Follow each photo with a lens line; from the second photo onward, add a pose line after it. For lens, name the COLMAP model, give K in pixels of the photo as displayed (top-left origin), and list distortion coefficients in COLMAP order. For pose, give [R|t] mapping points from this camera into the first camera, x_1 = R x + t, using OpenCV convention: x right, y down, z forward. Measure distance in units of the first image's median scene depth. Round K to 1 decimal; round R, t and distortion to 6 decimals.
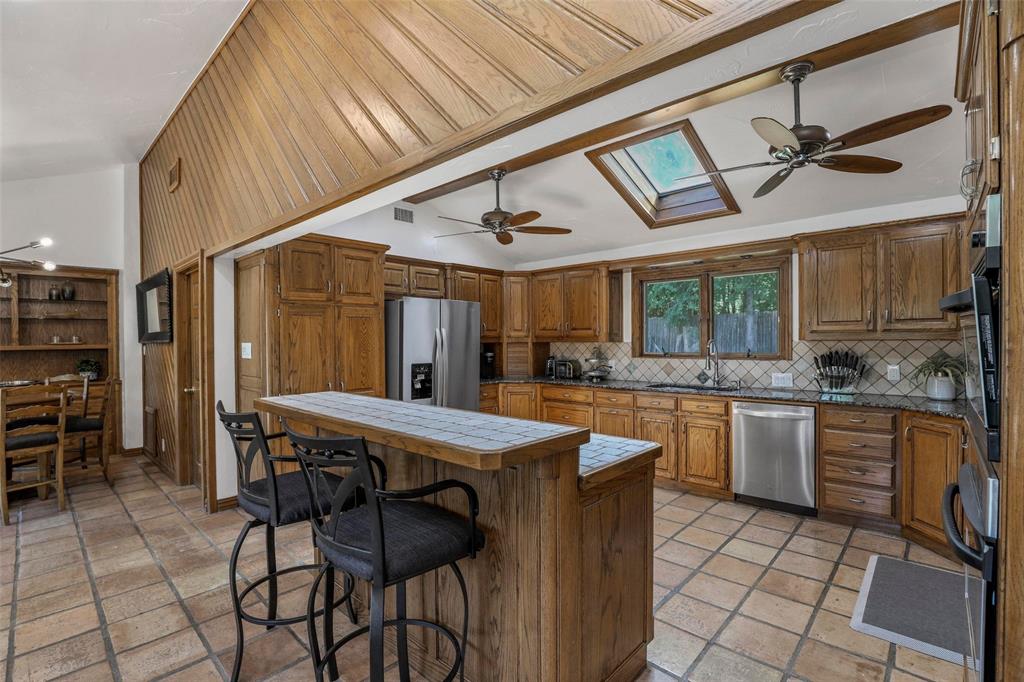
lens RADIAL K [[467.8, 0, 510.0], [0, 467.8, 344.2], [0, 0, 1]] dist [-0.001236, -0.000022]
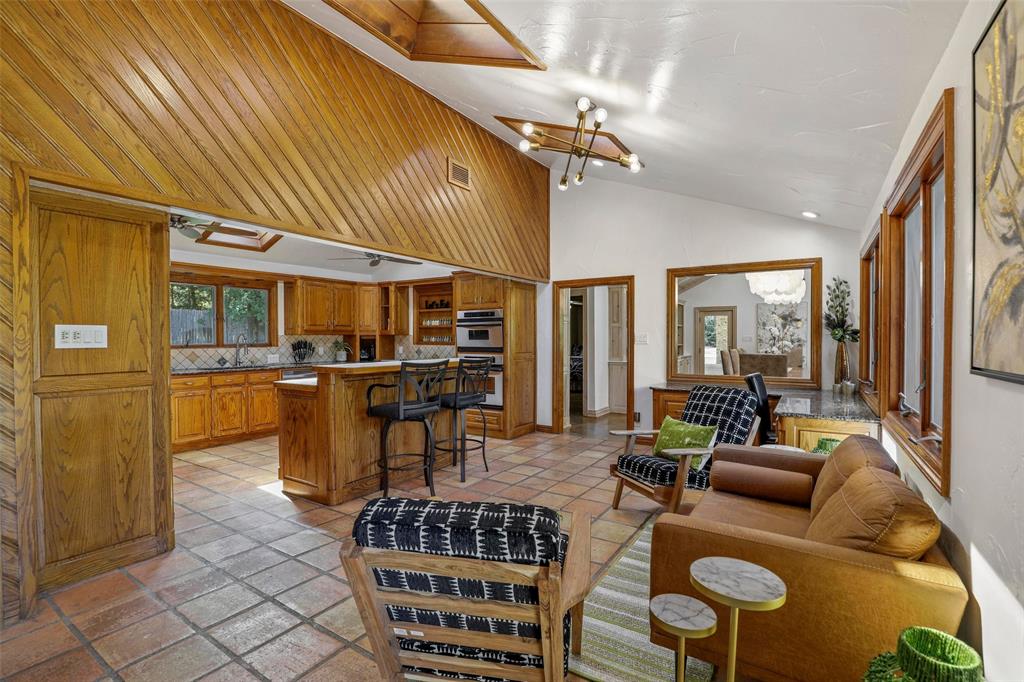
lens RADIAL K [[467.8, 0, 509.8], [0, 467.8, 341.8], [0, 0, 1]] dist [-0.001236, -0.000022]
pose [[-0.171375, -0.002833, 0.985202, -1.217343], [0.004018, 0.999986, 0.003574, 0.014509], [-0.985198, 0.004571, -0.171361, 0.464676]]
